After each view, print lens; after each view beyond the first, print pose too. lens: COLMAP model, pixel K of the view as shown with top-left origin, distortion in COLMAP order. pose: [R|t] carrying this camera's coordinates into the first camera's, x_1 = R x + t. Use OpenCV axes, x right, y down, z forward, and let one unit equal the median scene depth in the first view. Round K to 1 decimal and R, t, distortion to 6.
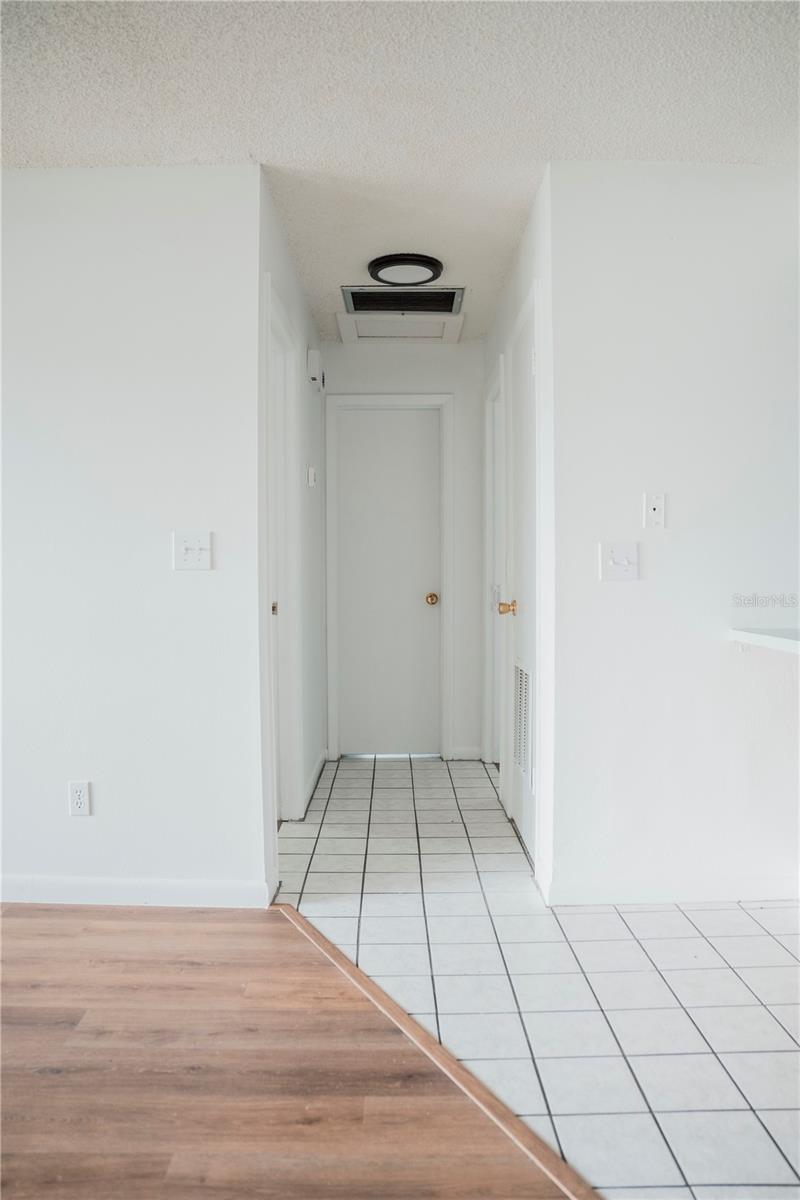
lens RADIAL K [[864.7, 0, 400.0], [0, 864.7, 600.0], [0, 0, 1]] dist [-0.138399, 0.105634]
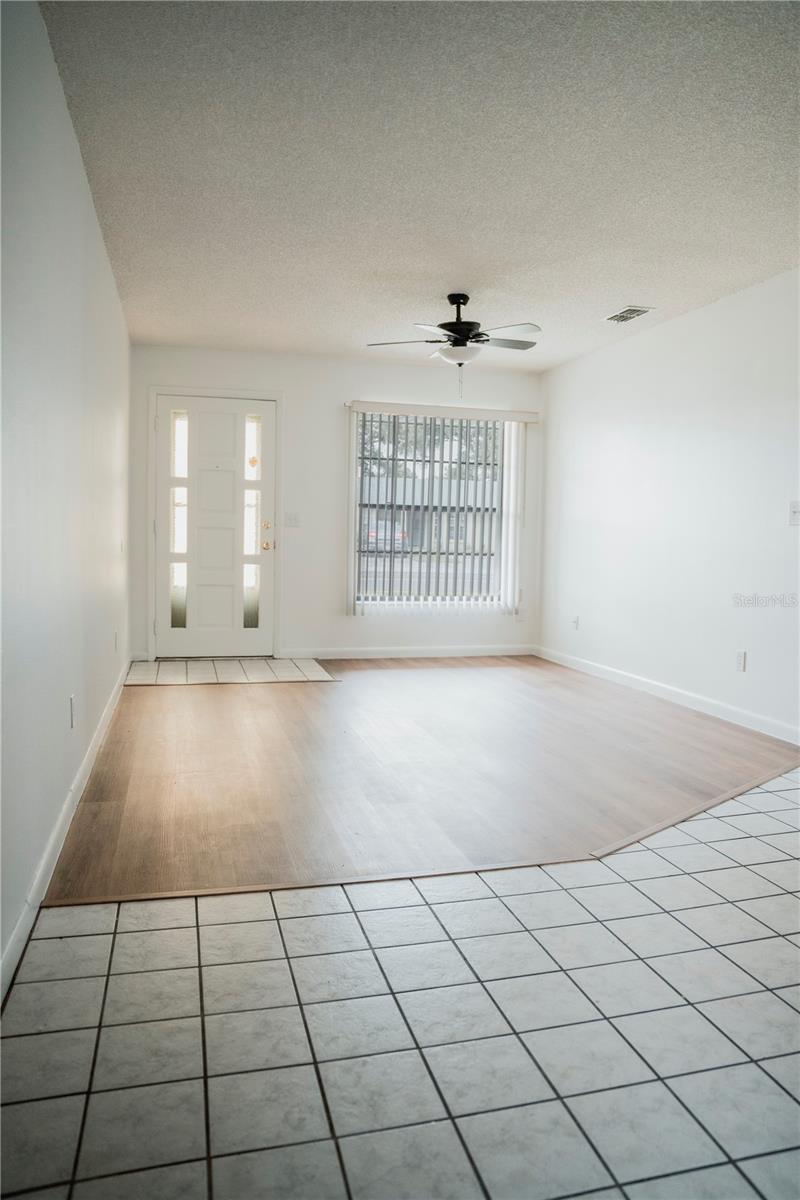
lens RADIAL K [[823.9, 0, 400.0], [0, 823.9, 600.0], [0, 0, 1]] dist [-0.124486, 0.091268]
pose [[0.259613, 0.083015, -0.962138, 1.068015], [-0.048993, 0.996148, 0.072730, 0.032016], [0.964469, 0.028257, 0.262680, -0.094415]]
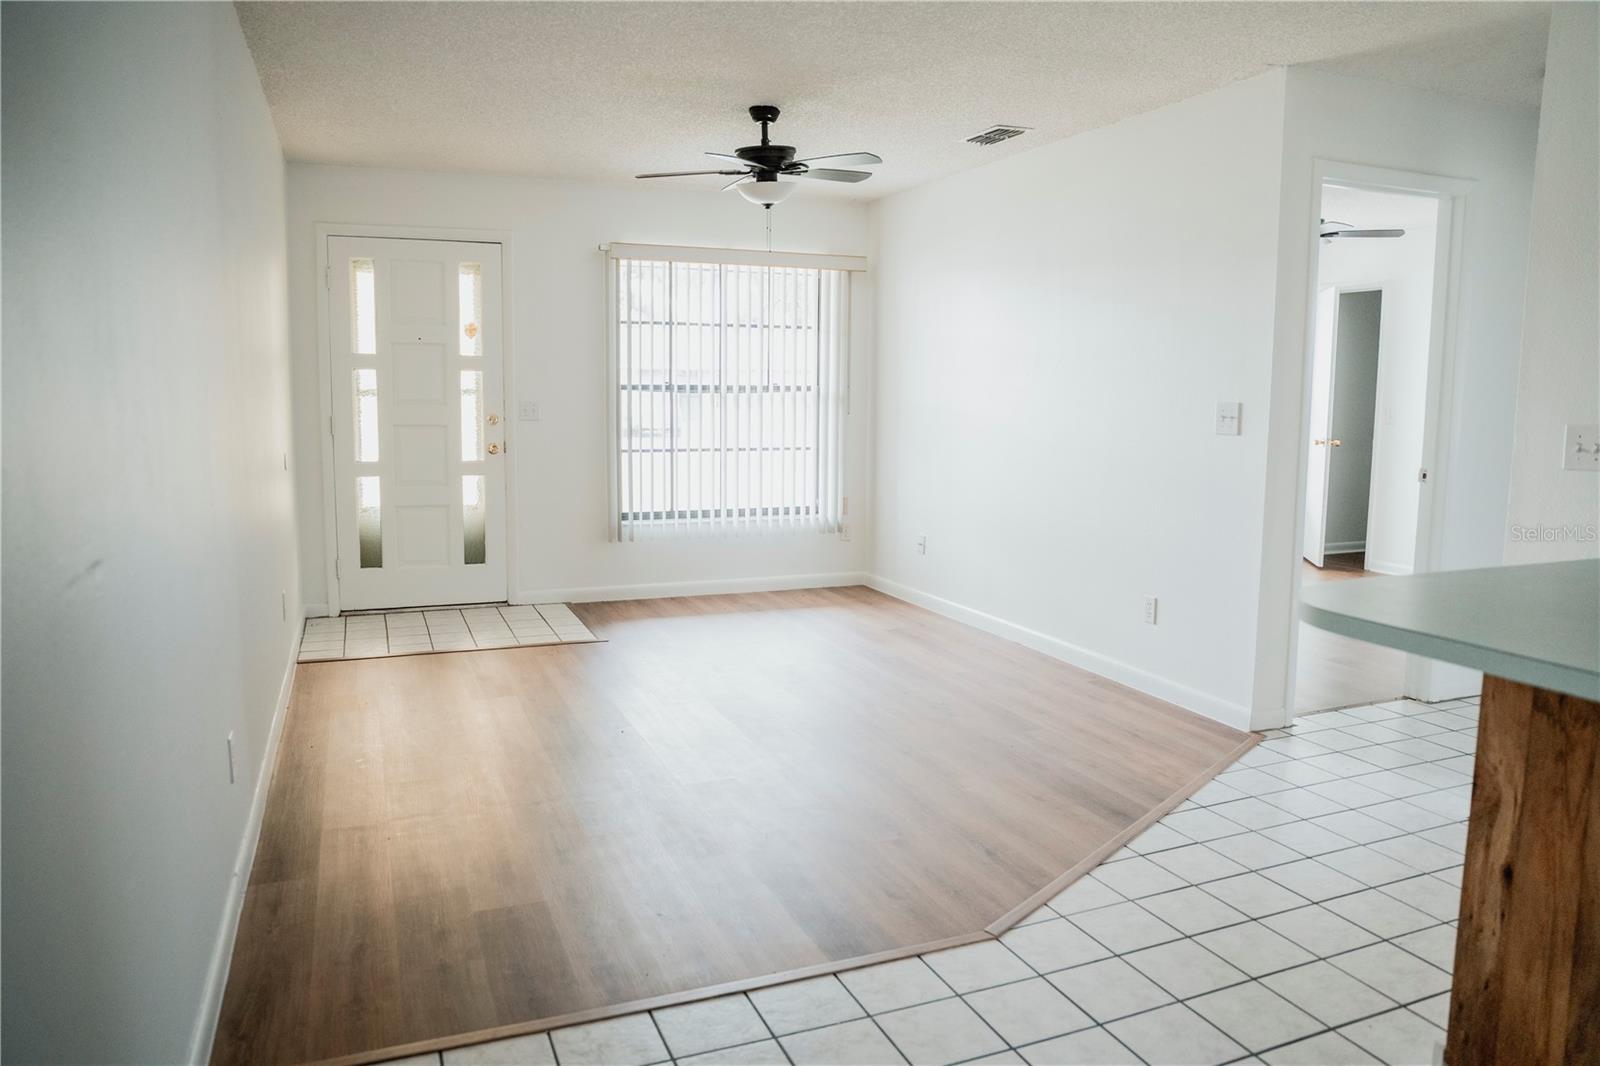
lens RADIAL K [[1098.6, 0, 800.0], [0, 1098.6, 533.0], [0, 0, 1]] dist [-0.124486, 0.091268]
pose [[0.377389, 0.125507, -0.917510, 0.979111], [-0.038108, 0.992039, 0.120027, -0.060644], [0.925270, -0.010333, 0.379167, -0.116522]]
